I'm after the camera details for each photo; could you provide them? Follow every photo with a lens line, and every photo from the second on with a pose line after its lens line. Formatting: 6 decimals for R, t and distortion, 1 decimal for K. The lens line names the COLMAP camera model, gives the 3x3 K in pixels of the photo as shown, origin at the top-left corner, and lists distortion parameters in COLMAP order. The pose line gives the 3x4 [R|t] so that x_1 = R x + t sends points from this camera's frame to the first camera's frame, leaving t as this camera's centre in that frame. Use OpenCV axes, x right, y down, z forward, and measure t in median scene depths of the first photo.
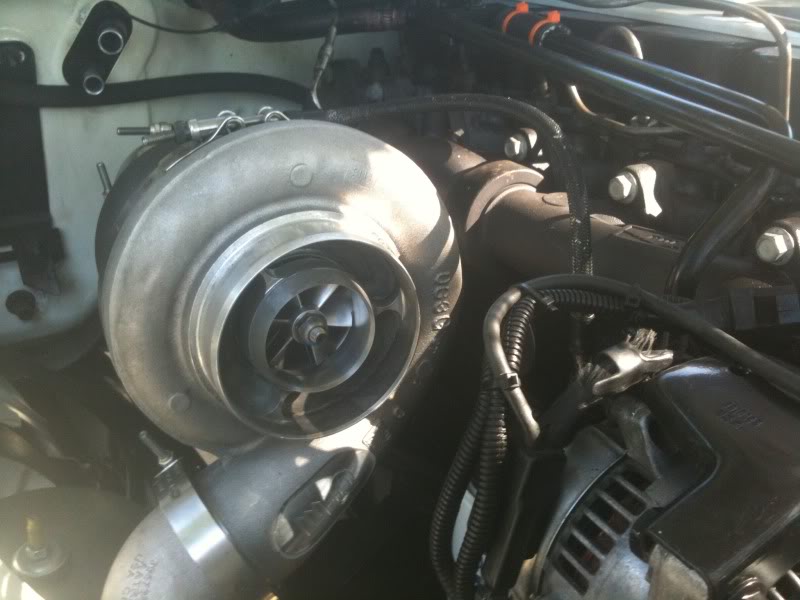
lens RADIAL K [[867.5, 0, 387.2], [0, 867.5, 289.6], [0, 0, 1]] dist [0.127802, -0.426740]
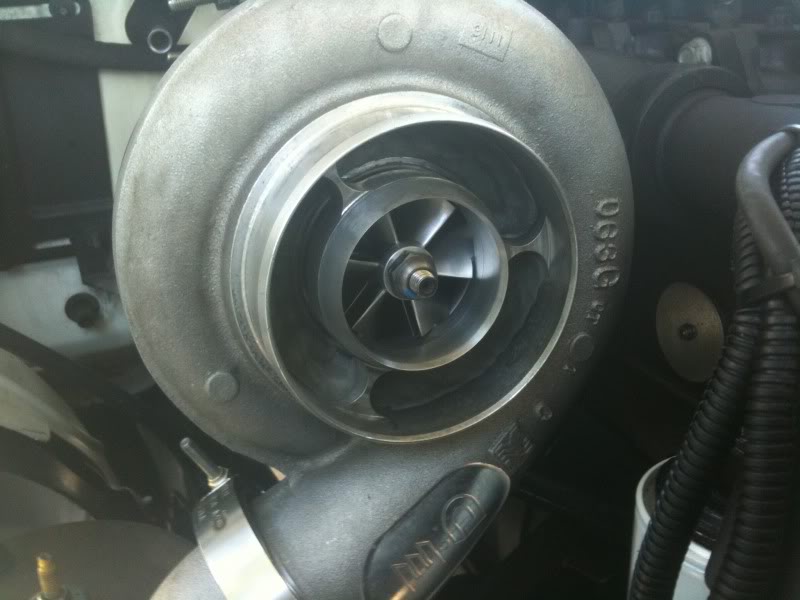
lens RADIAL K [[867.5, 0, 387.2], [0, 867.5, 289.6], [0, 0, 1]] dist [0.127802, -0.426740]
pose [[0.991670, -0.012878, -0.128156, -0.021022], [0.004315, 0.997752, -0.066869, 0.101335], [0.128730, 0.065759, 0.989497, 0.339702]]
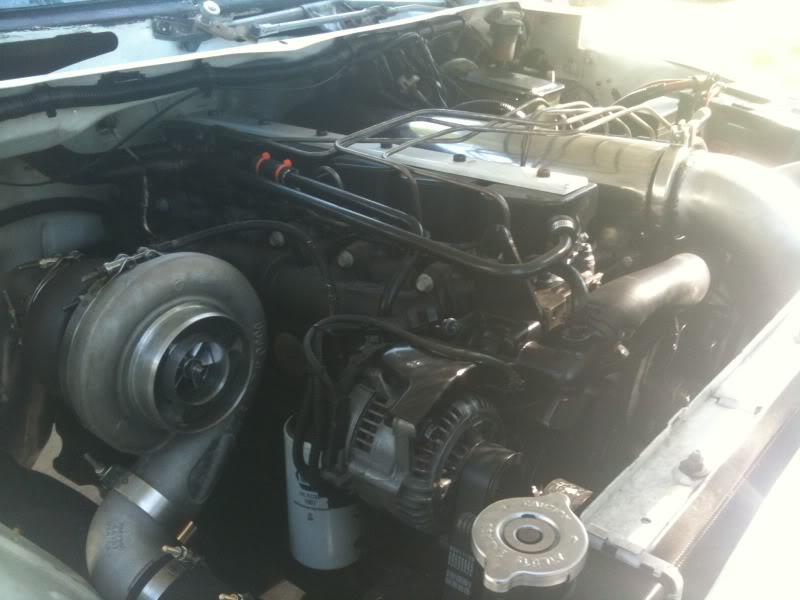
lens RADIAL K [[867.5, 0, 387.2], [0, 867.5, 289.6], [0, 0, 1]] dist [0.127802, -0.426740]
pose [[0.932960, -0.162098, 0.321418, -0.264723], [0.169499, 0.985518, 0.005024, -0.055511], [-0.317578, 0.049793, 0.946924, -0.805274]]
